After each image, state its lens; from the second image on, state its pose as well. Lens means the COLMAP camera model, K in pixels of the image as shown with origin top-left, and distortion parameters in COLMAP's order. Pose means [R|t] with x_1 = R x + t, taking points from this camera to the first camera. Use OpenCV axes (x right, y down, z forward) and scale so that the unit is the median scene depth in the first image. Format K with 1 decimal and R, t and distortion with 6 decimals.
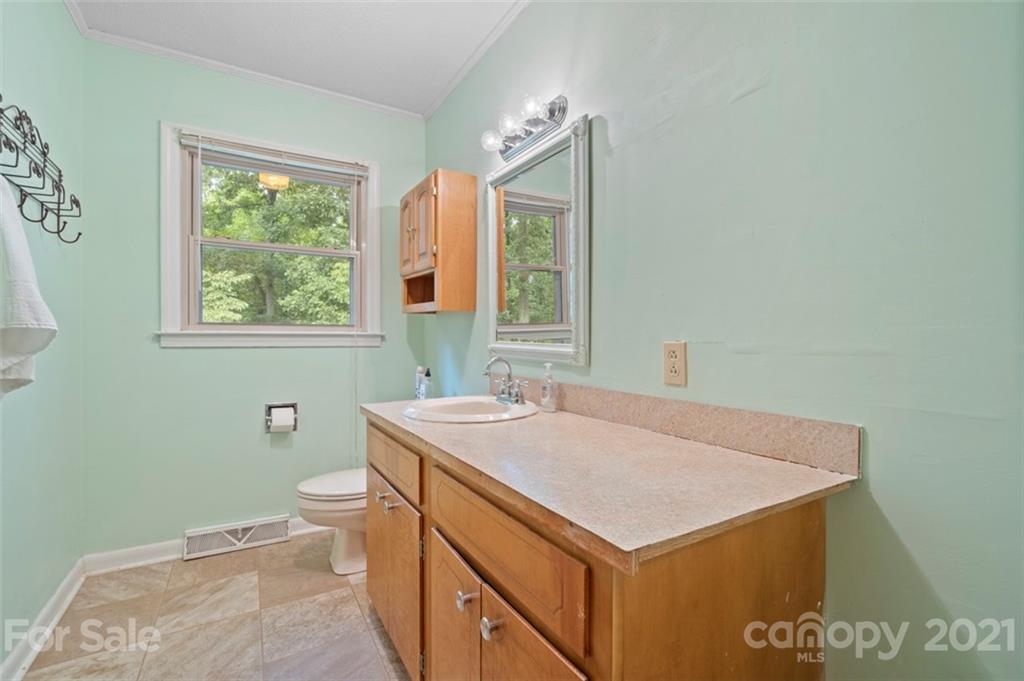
lens RADIAL K [[457.8, 0, 509.5], [0, 457.8, 343.1], [0, 0, 1]] dist [-0.007242, 0.000123]
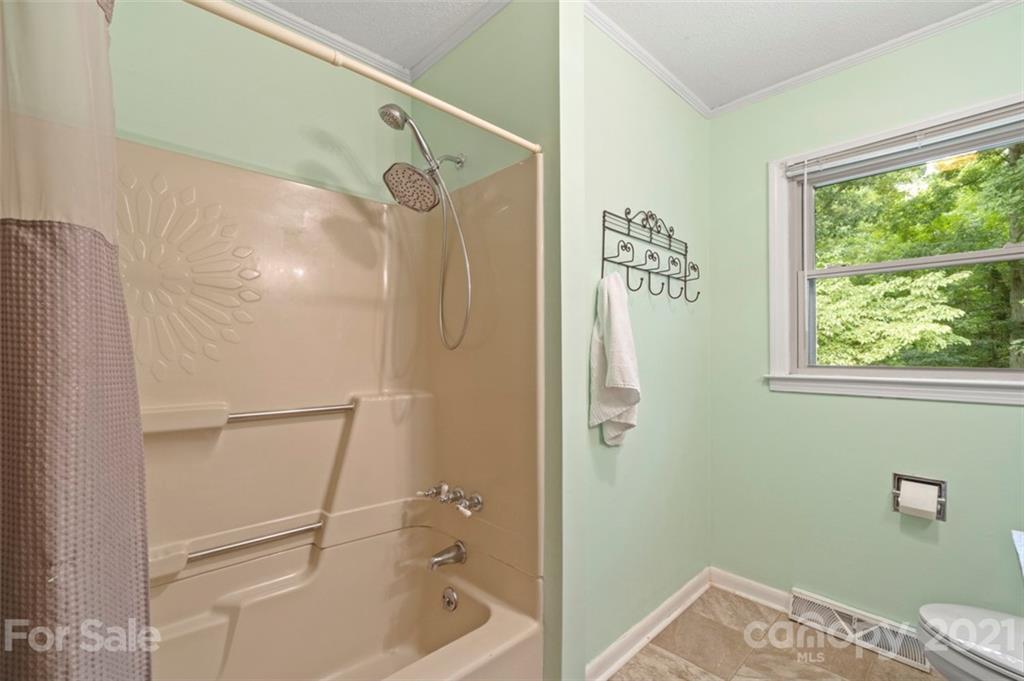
lens RADIAL K [[457.8, 0, 509.5], [0, 457.8, 343.1], [0, 0, 1]] dist [-0.007242, 0.000123]
pose [[0.186925, -0.000252, -0.982374, 0.110684], [0.006472, 0.999979, 0.000975, -0.102916], [0.982353, -0.006540, 0.186922, 0.267013]]
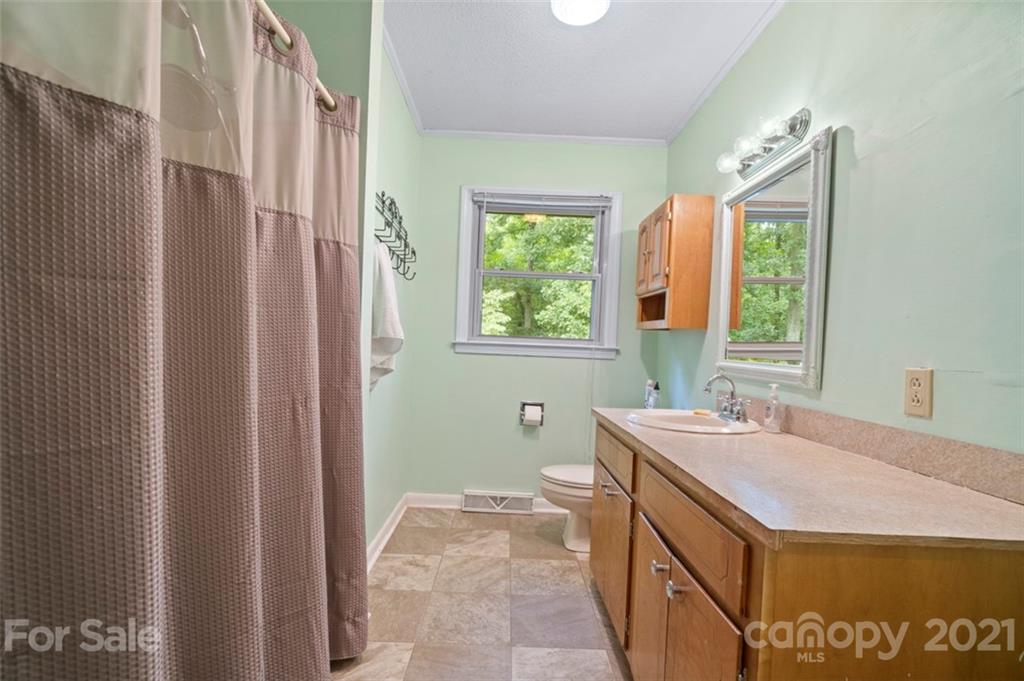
lens RADIAL K [[487.1, 0, 508.4], [0, 487.1, 359.2], [0, 0, 1]] dist [-0.002866, -0.000082]
pose [[0.867404, 0.045831, -0.495490, 0.101680], [-0.043882, 0.998915, 0.015577, -0.000247], [0.495666, 0.008232, 0.868474, -0.195959]]
